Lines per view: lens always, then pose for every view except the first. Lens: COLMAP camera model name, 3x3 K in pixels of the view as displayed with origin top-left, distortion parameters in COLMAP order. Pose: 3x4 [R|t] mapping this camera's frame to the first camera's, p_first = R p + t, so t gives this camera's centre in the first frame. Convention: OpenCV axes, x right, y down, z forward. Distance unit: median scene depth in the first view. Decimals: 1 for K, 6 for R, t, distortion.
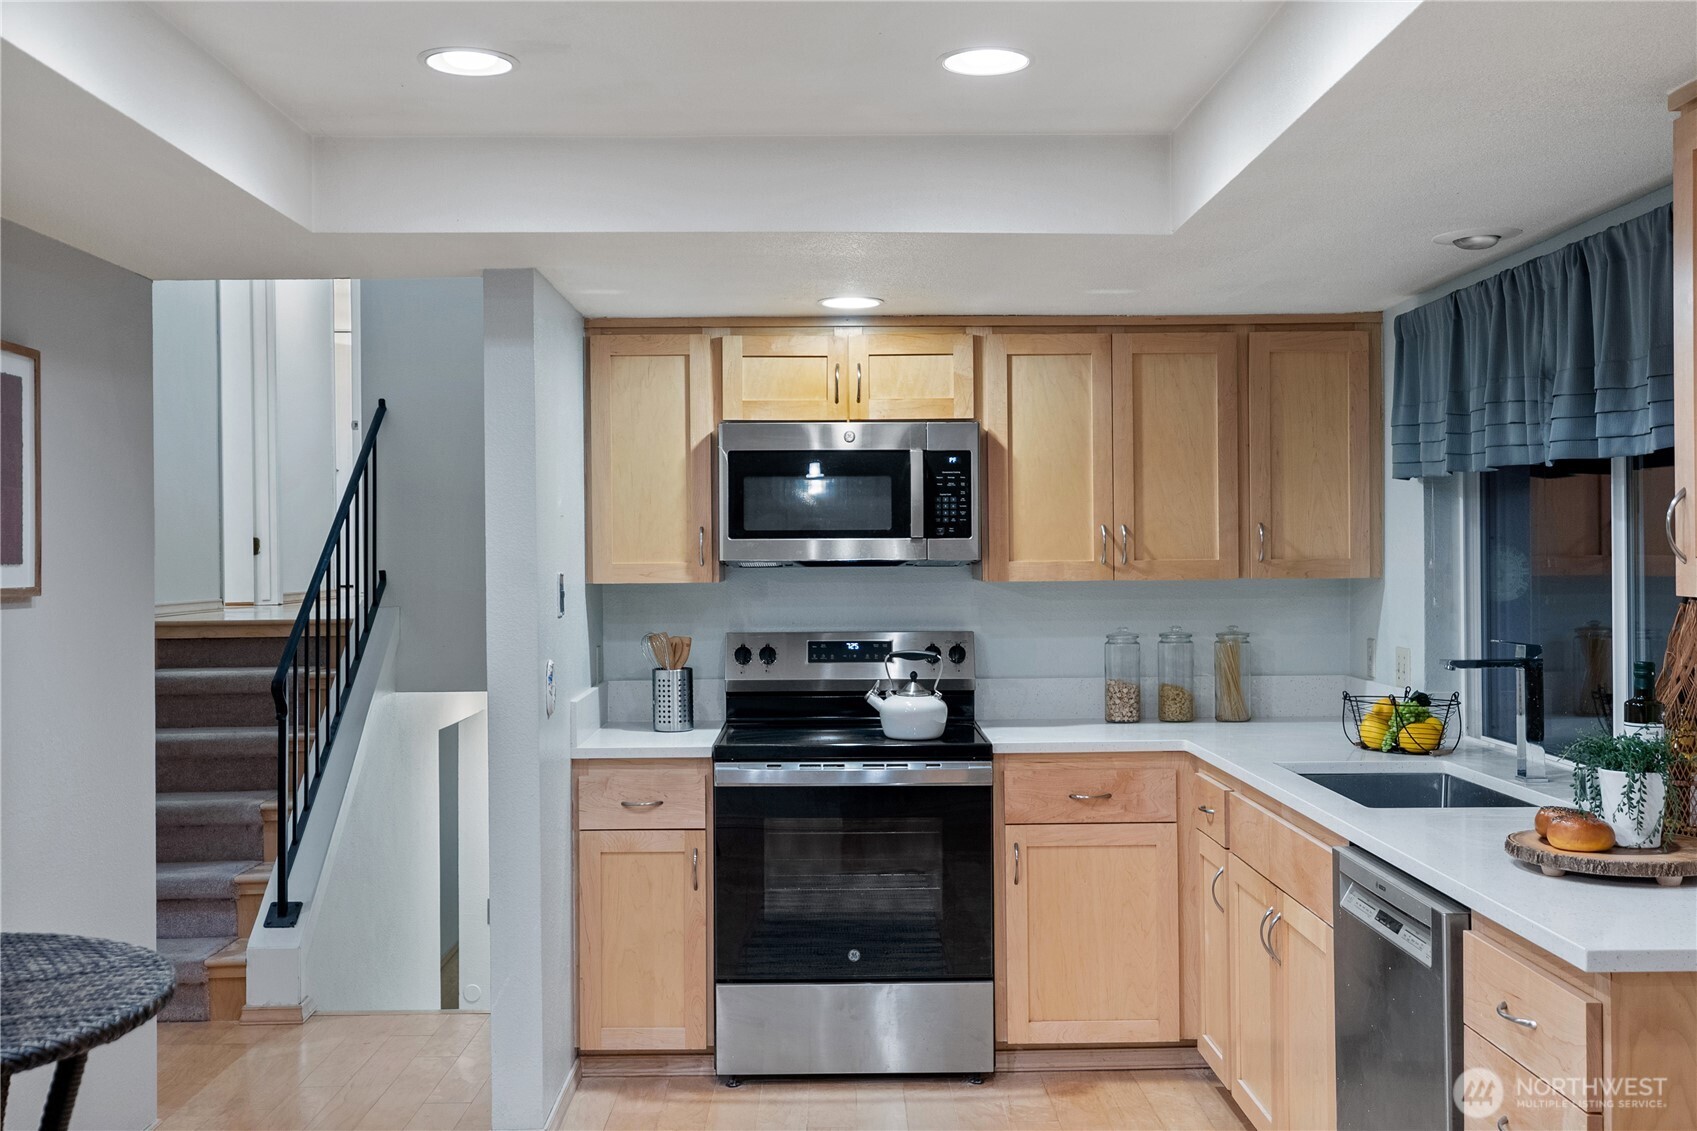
lens RADIAL K [[1719.2, 0, 848.4], [0, 1719.2, 564.5], [0, 0, 1]] dist [0.018218, 0.000000]
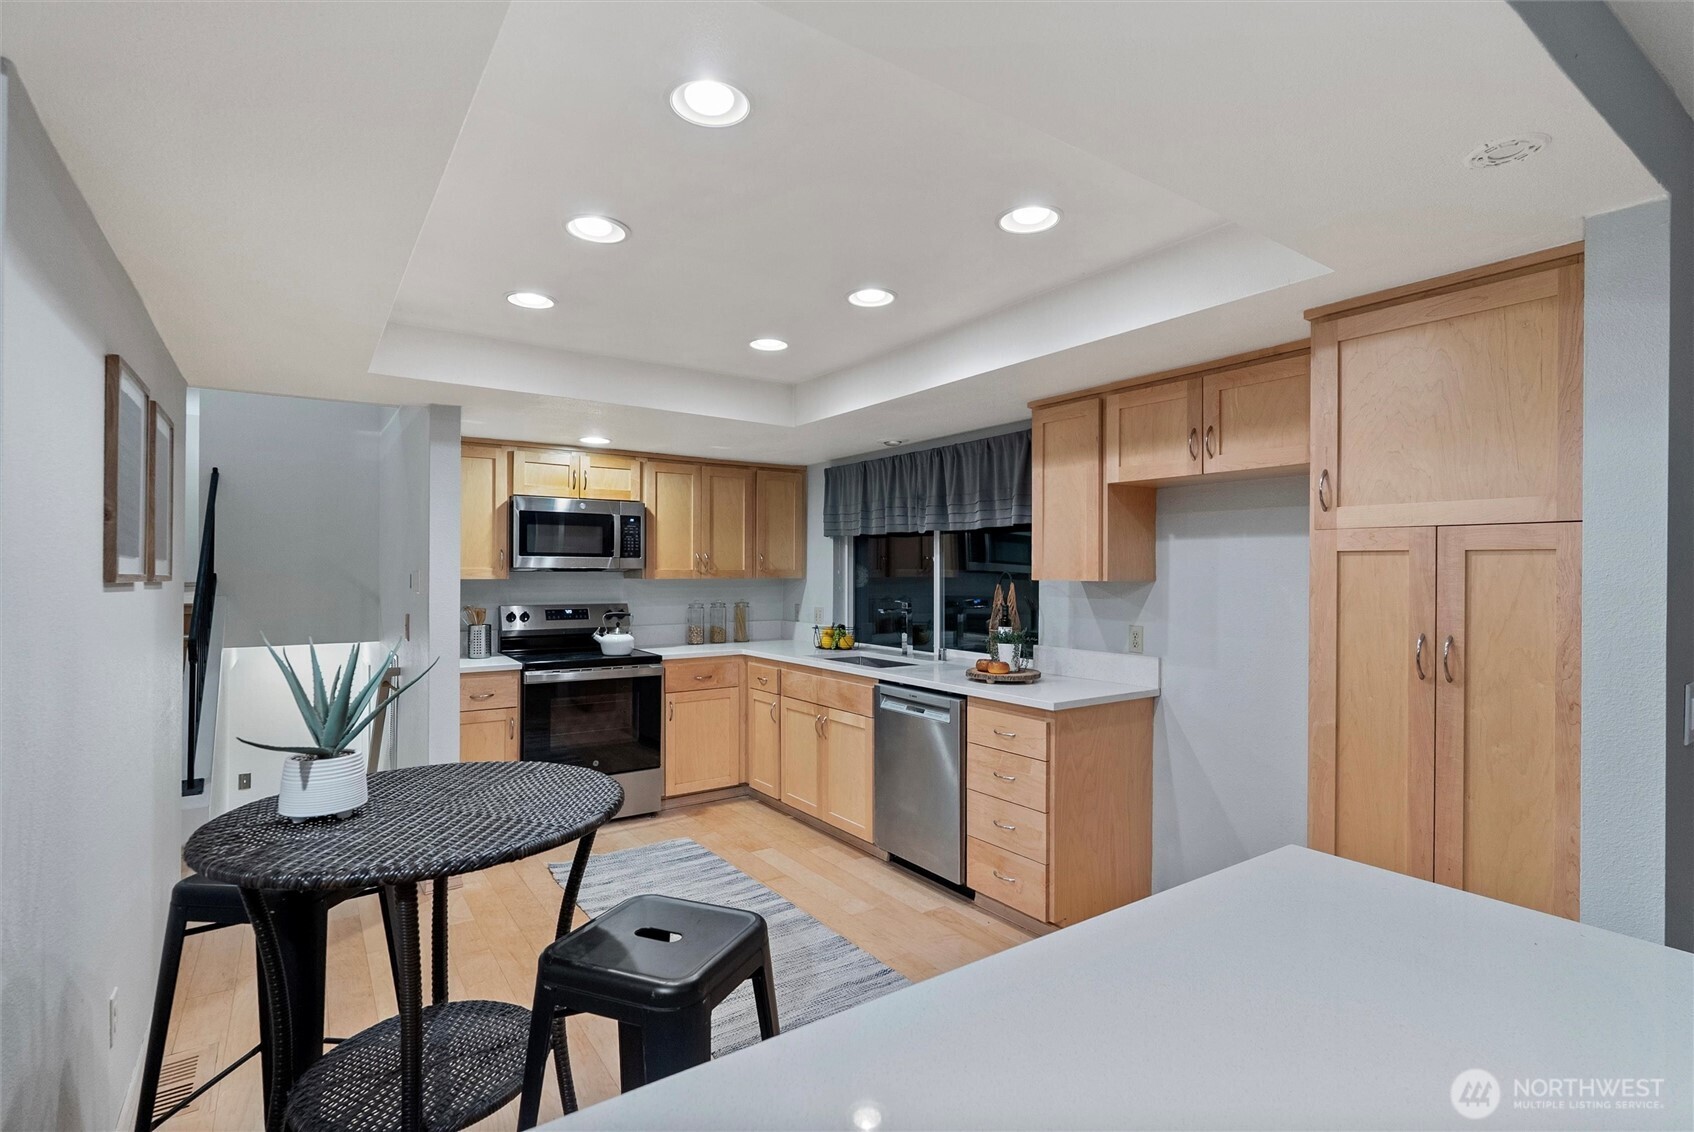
lens RADIAL K [[818.0, 0, 852.4], [0, 818.0, 568.1], [0, 0, 1]] dist [-0.000869, 0.000159]
pose [[0.827305, 0.011178, 0.561642, -0.275016], [-0.003781, 0.999890, -0.014331, 0.010135], [-0.561741, 0.009732, 0.827256, 0.033168]]
